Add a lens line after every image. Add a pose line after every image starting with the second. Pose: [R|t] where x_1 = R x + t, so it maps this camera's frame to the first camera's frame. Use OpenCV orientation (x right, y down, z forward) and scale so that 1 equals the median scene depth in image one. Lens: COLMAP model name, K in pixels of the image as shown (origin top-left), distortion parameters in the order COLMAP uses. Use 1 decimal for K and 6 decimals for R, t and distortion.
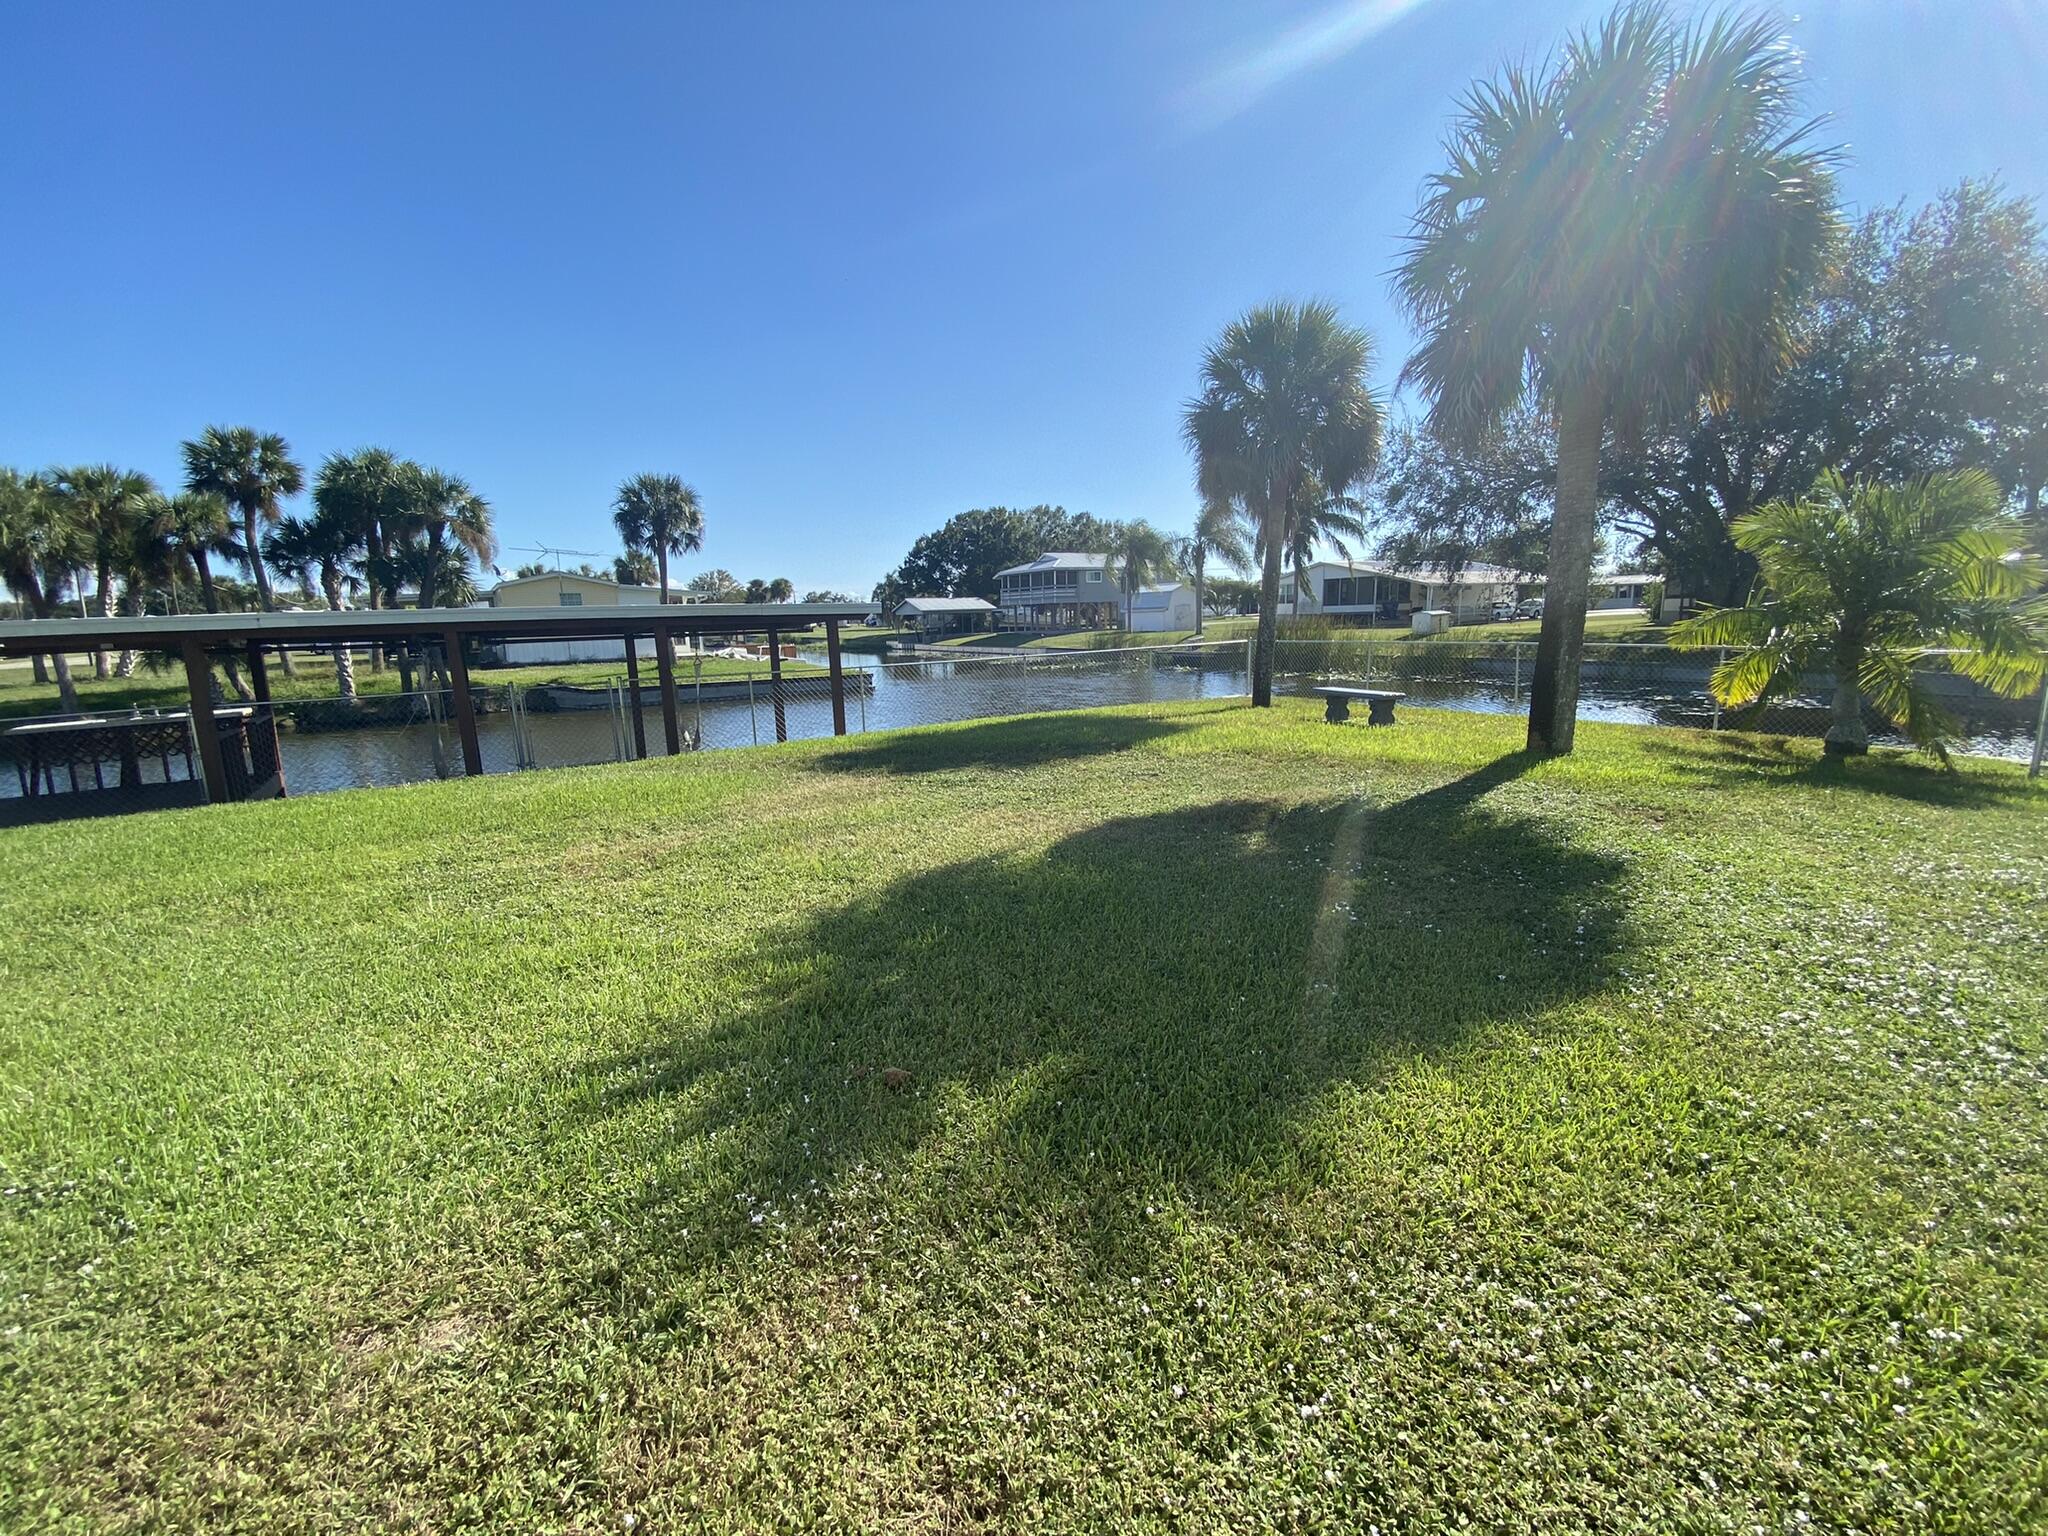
lens RADIAL K [[809.5, 0, 1020.5], [0, 809.5, 758.6], [0, 0, 1]] dist [0.019764, -0.020844]
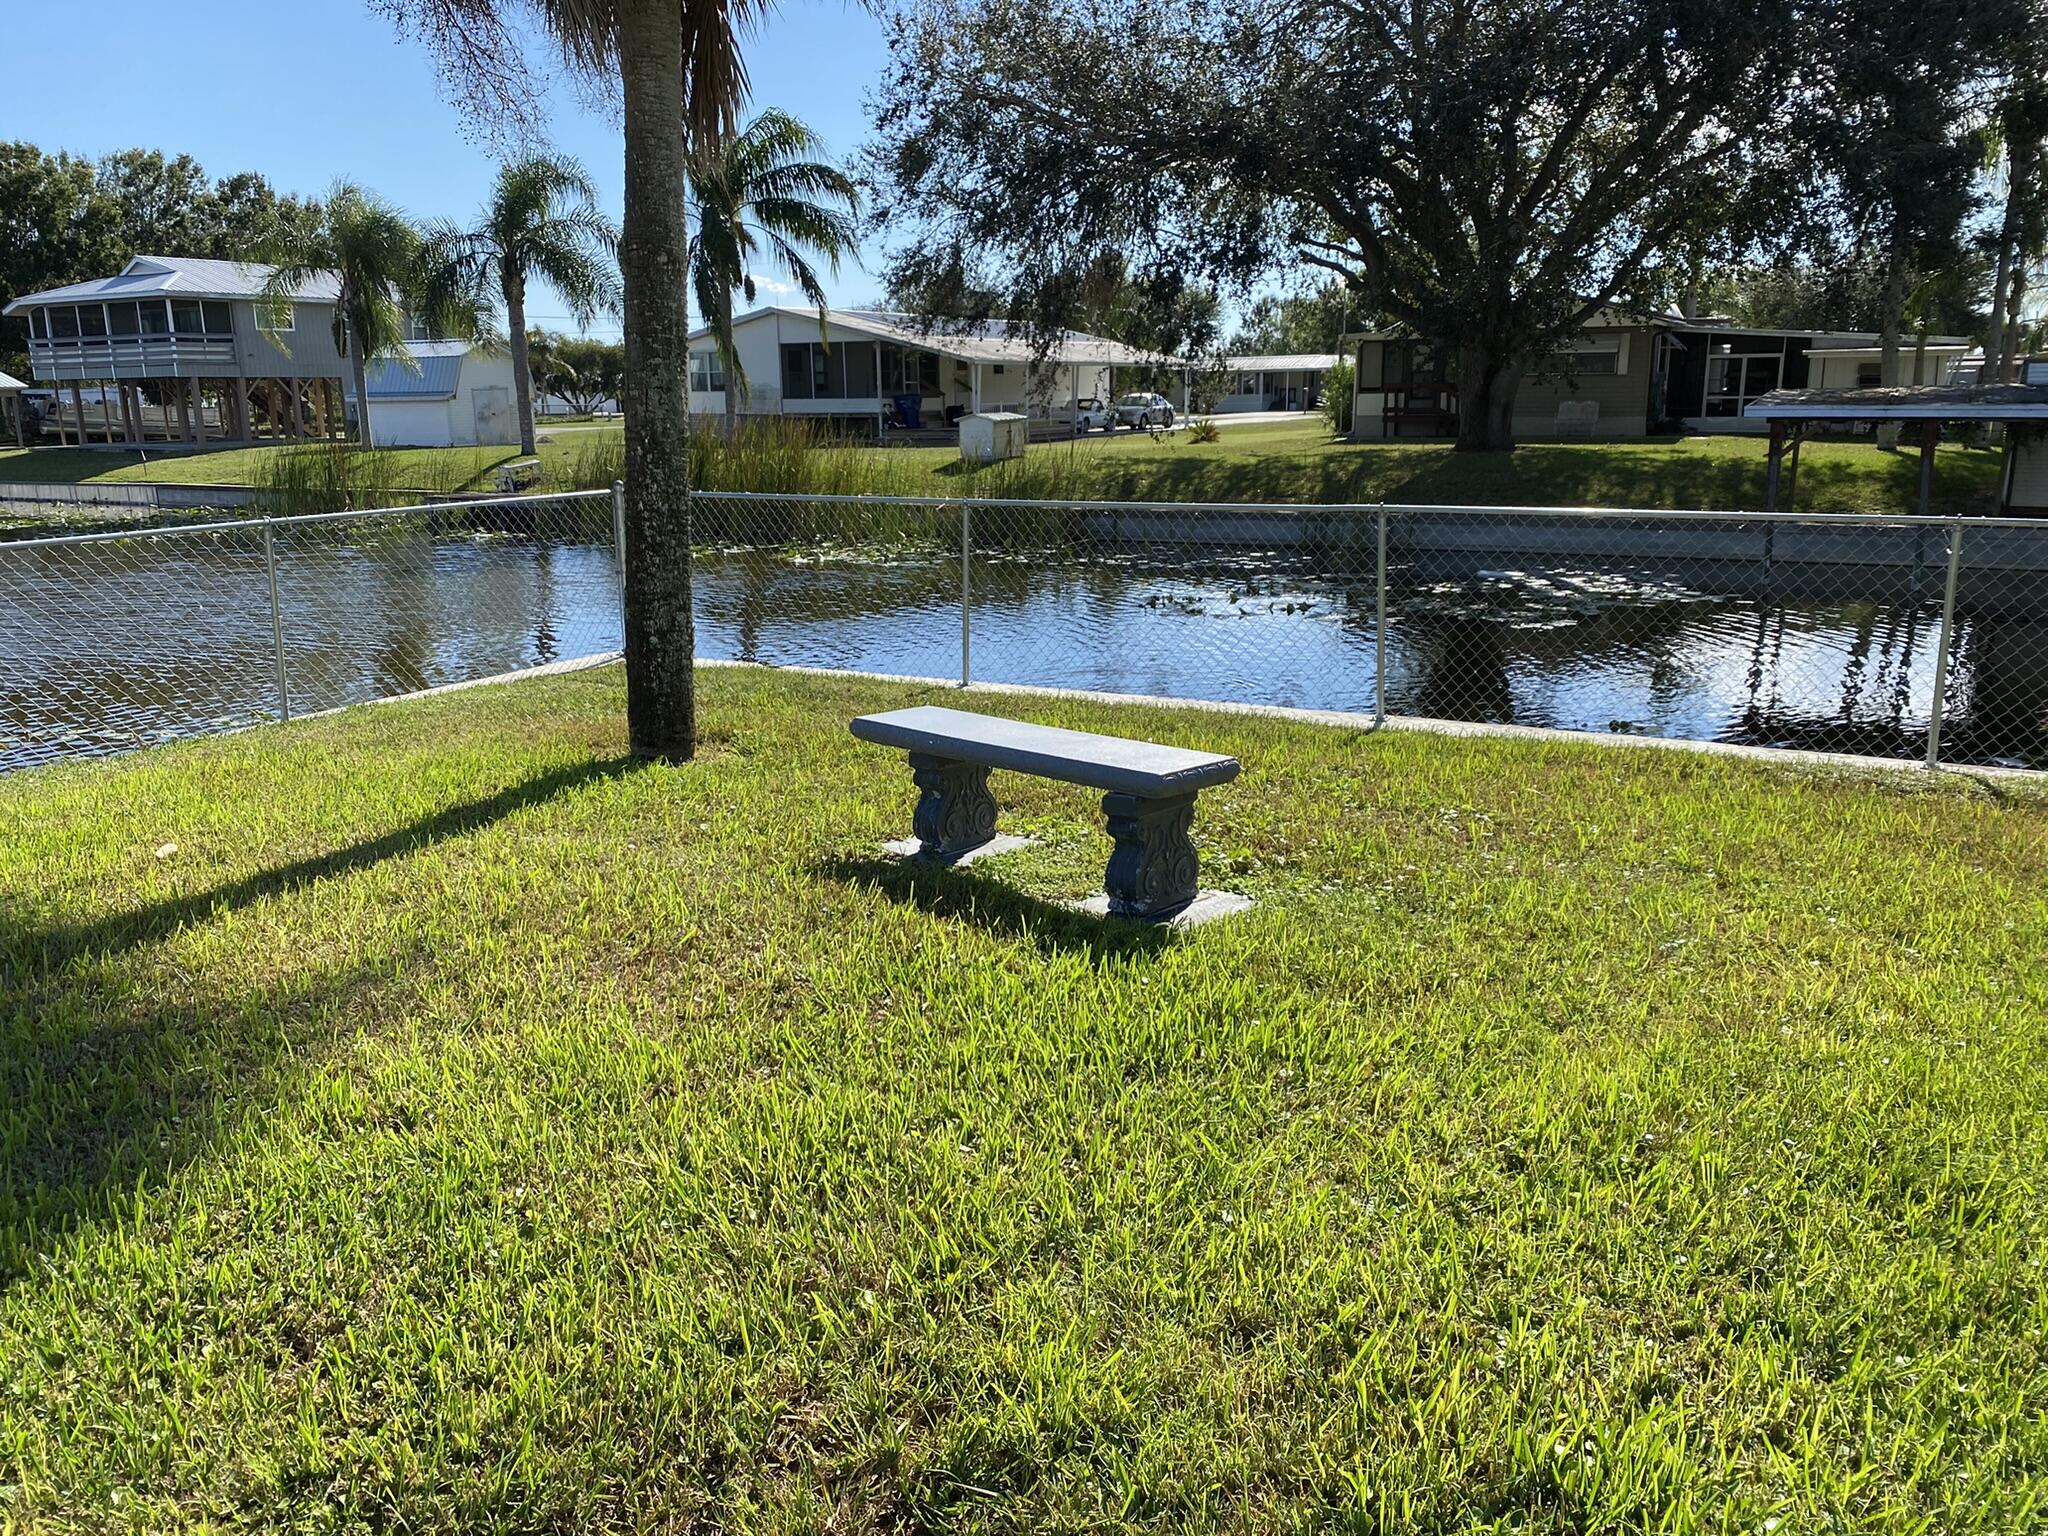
lens RADIAL K [[1518.3, 0, 1005.1], [0, 1518.3, 778.7], [0, 0, 1]] dist [0.038281, -0.047742]
pose [[0.876961, -0.098788, 0.470297, 0.032076], [0.070133, 0.994474, 0.078117, -0.019305], [-0.475416, -0.035522, 0.879044, 0.104868]]
